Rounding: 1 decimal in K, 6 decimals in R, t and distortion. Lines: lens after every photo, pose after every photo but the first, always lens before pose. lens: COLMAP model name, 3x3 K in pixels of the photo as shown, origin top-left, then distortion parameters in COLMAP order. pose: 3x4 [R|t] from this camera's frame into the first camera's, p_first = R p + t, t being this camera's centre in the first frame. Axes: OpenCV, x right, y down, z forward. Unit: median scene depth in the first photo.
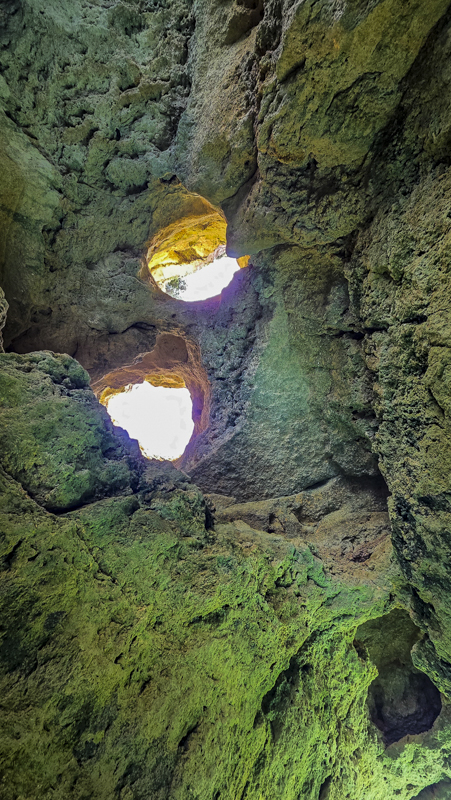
lens RADIAL K [[322.3, 0, 225.5], [0, 322.3, 400.0], [0, 0, 1]] dist [0.011369, -0.000127]
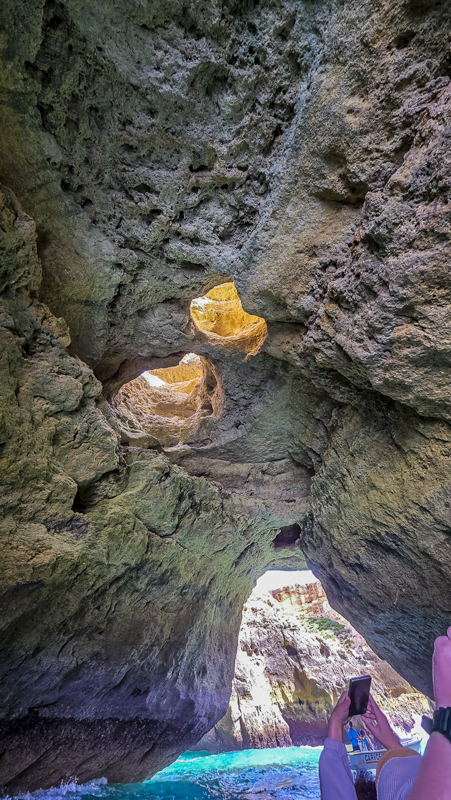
lens RADIAL K [[322.3, 0, 225.5], [0, 322.3, 400.0], [0, 0, 1]] dist [0.011369, -0.000127]
pose [[0.981912, 0.091336, 0.165851, -0.398957], [-0.176738, 0.756350, 0.629839, -1.320001], [-0.067915, -0.647759, 0.758812, -0.104763]]
